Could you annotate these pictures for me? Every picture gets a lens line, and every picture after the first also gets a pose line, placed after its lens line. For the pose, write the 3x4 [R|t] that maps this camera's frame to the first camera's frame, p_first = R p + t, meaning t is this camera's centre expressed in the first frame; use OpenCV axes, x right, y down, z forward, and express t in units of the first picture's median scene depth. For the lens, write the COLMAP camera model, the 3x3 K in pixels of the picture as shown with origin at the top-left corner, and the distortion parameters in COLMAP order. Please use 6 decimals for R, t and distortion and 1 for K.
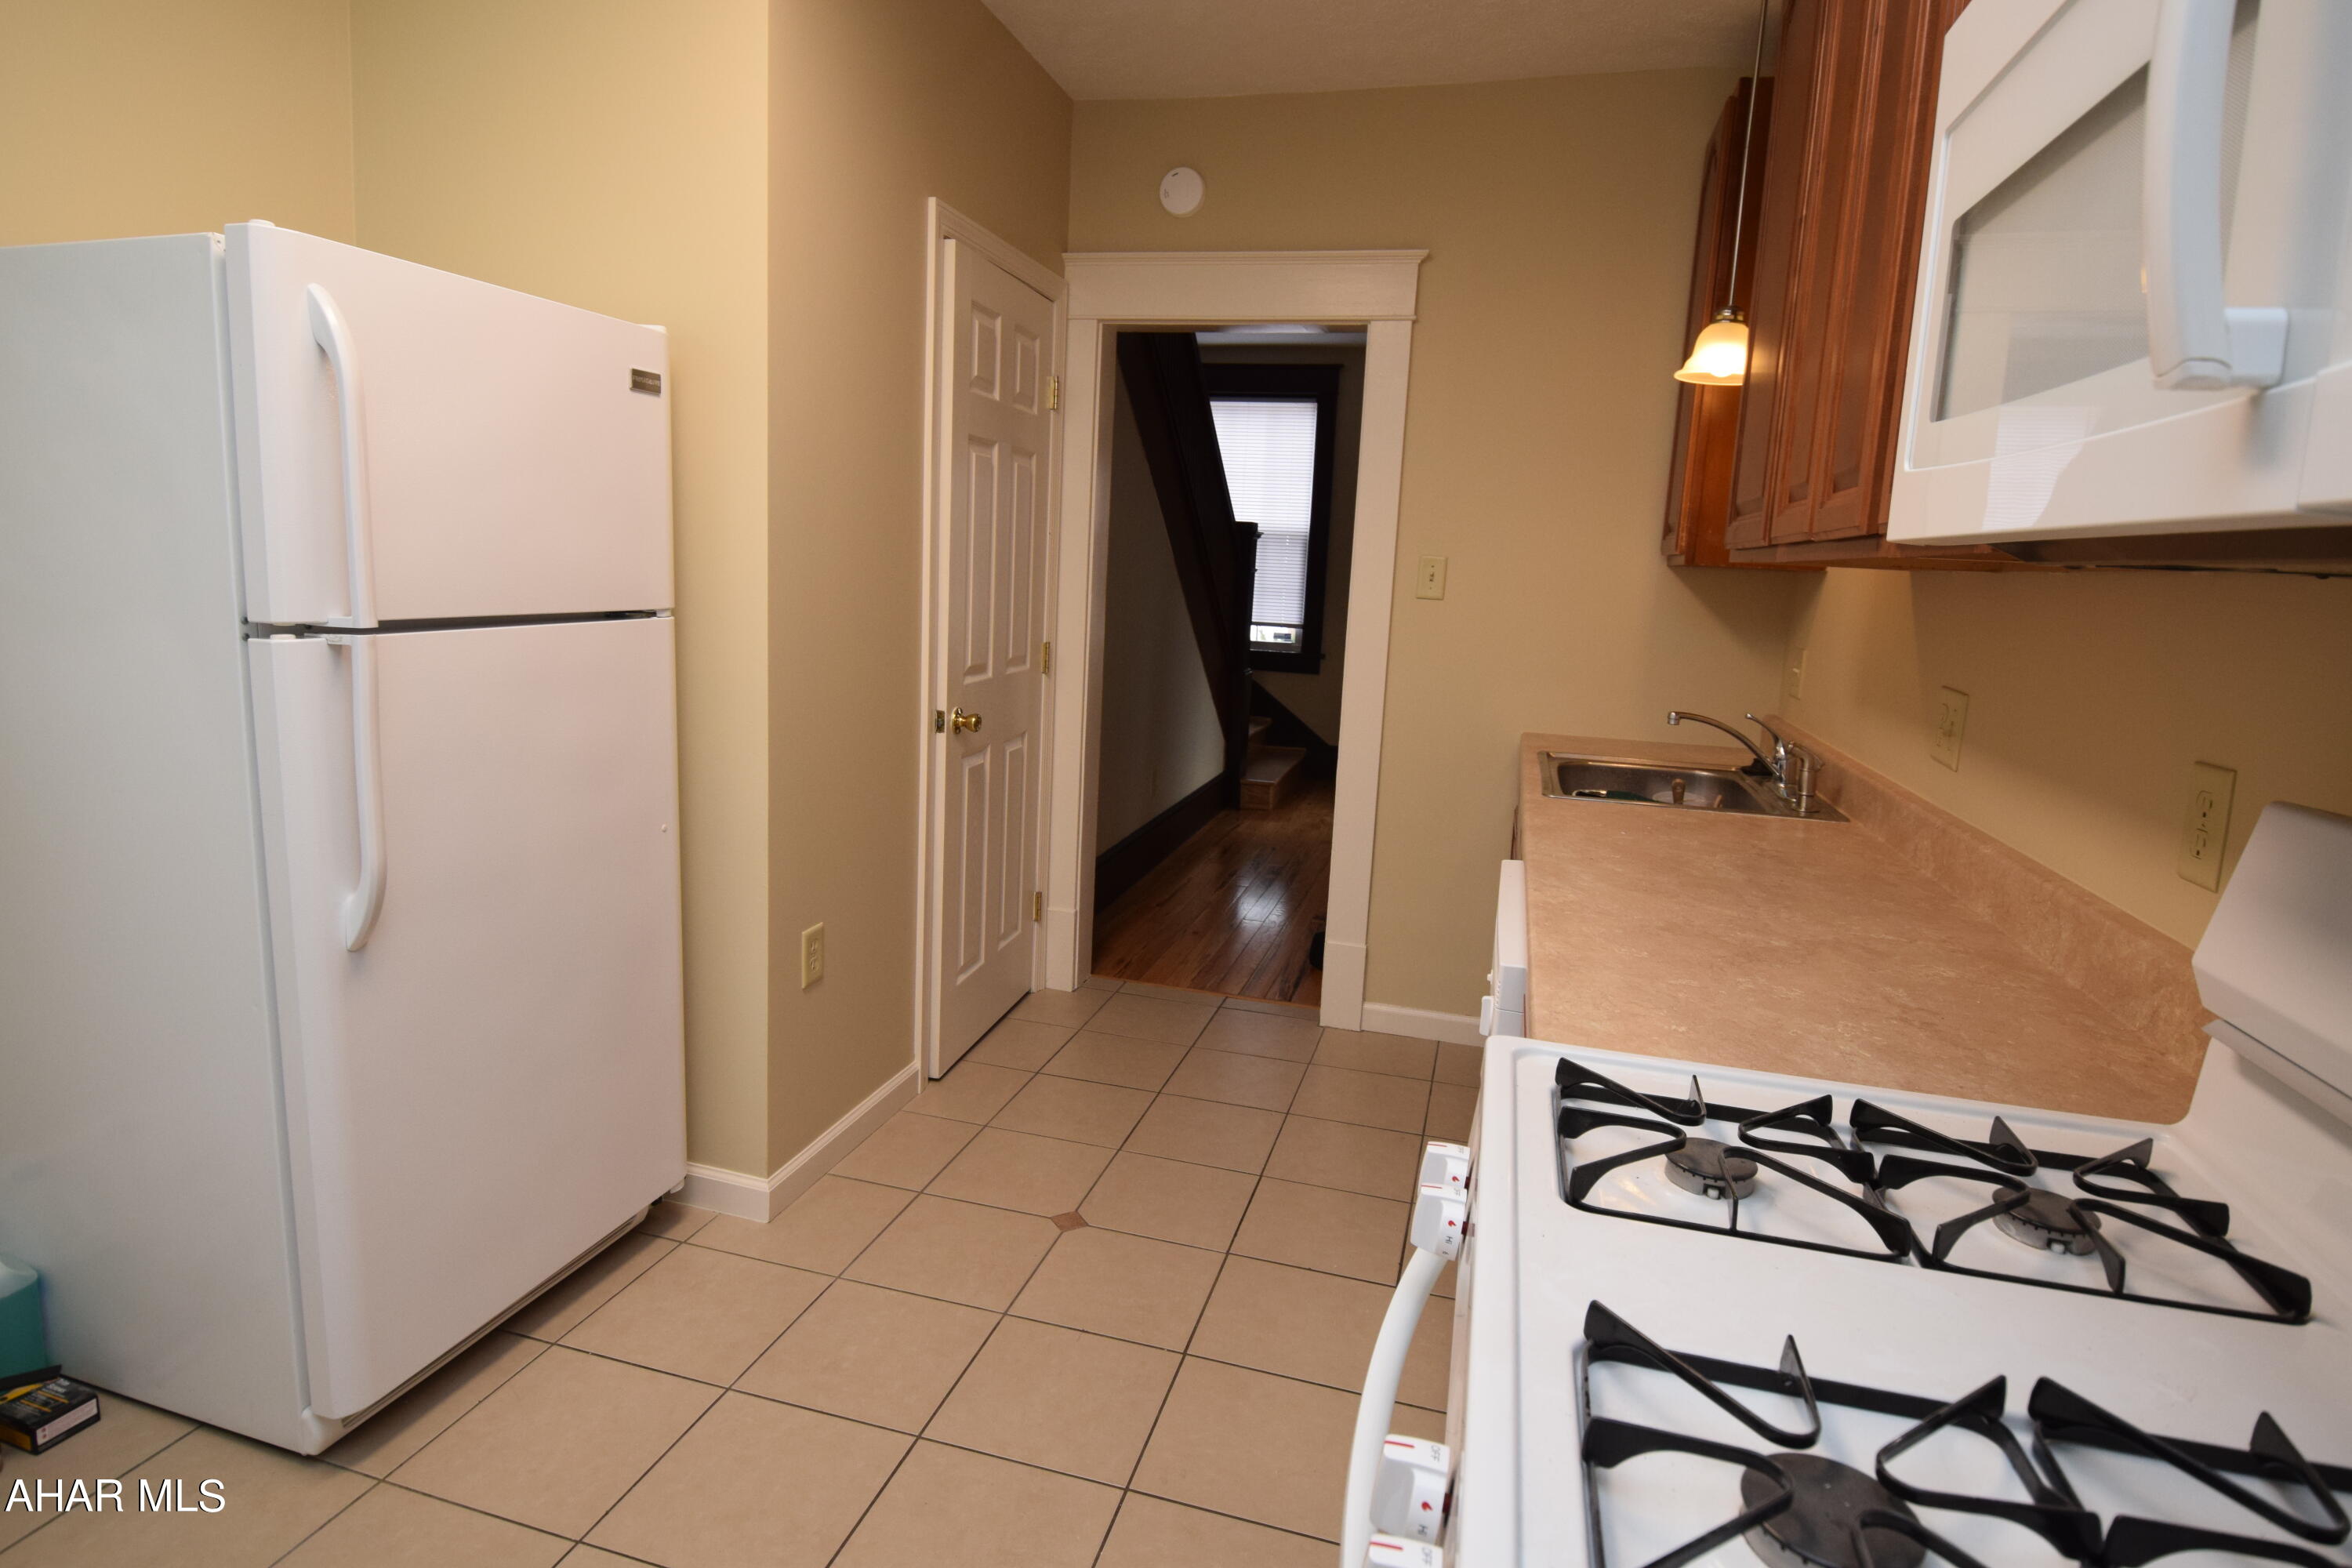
lens RADIAL K [[1220.9, 0, 1180.0], [0, 1220.9, 785.9], [0, 0, 1]] dist [0.000250, 0.000774]
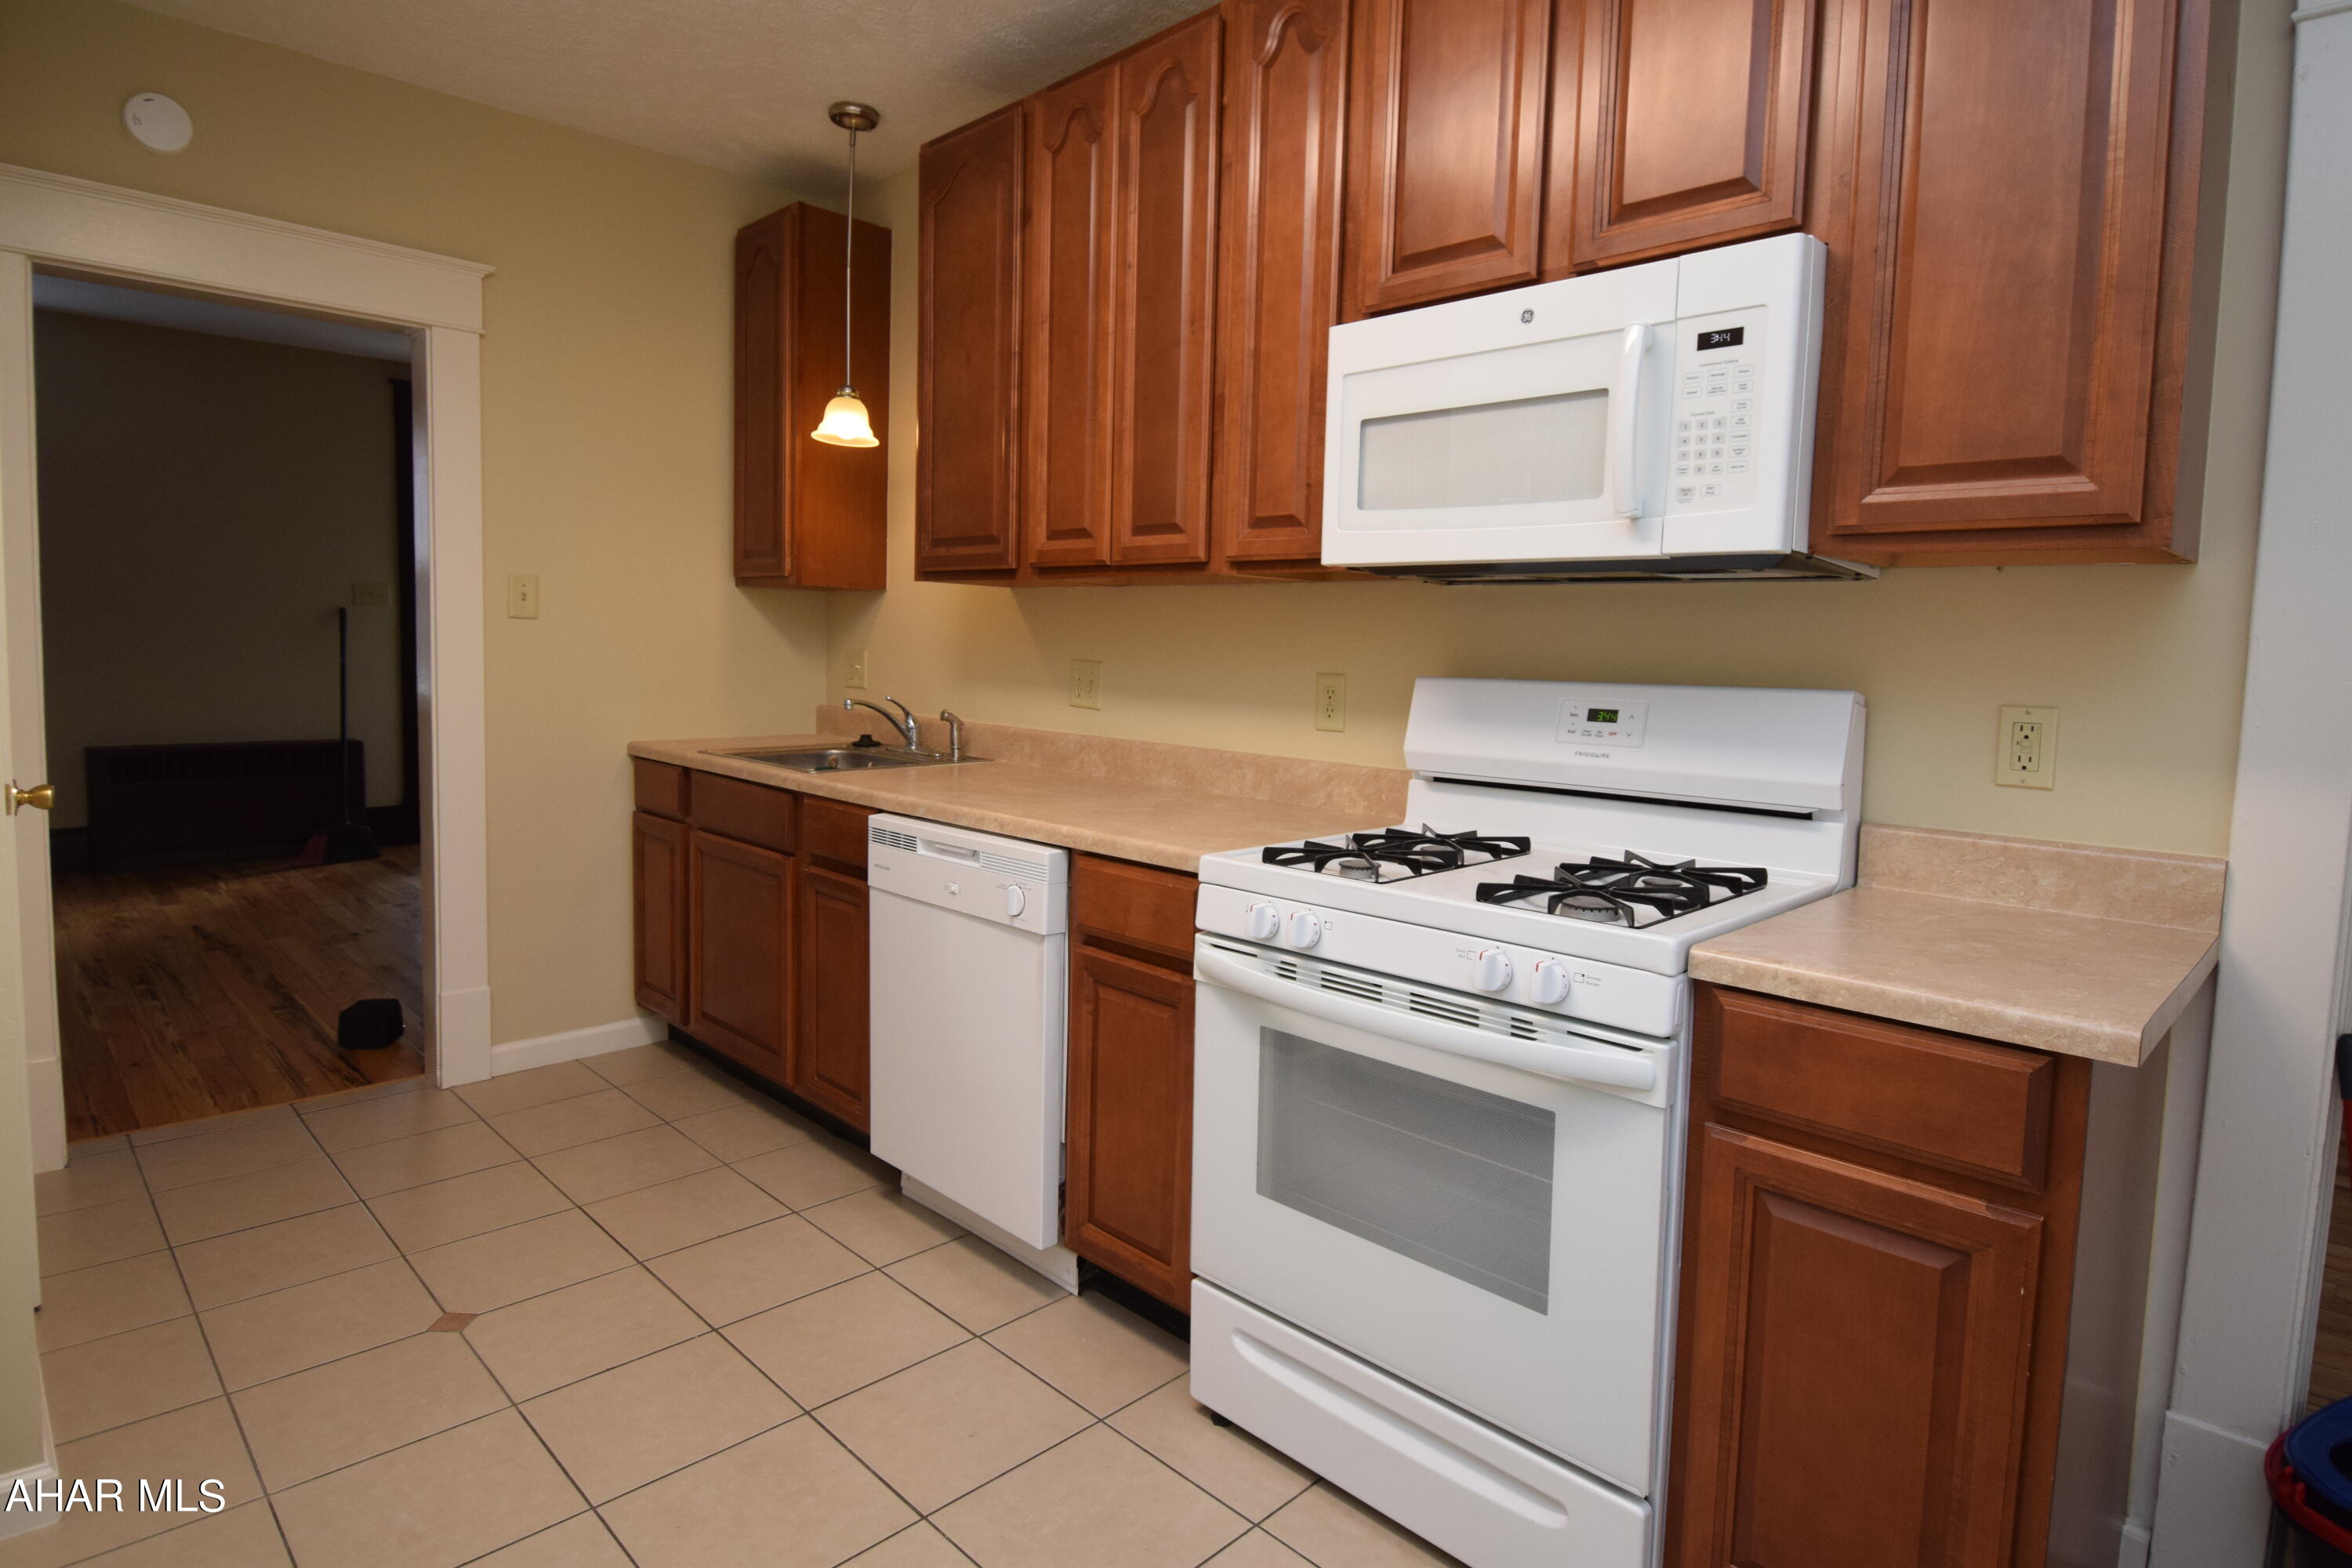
lens RADIAL K [[1220.9, 0, 1181.1], [0, 1220.9, 776.1], [0, 0, 1]] dist [0.000250, 0.000774]
pose [[0.508750, -0.126077, 0.851632, -0.410945], [0.153494, 0.986653, 0.054371, 0.001759], [-0.847120, 0.103060, 0.521312, 0.046717]]
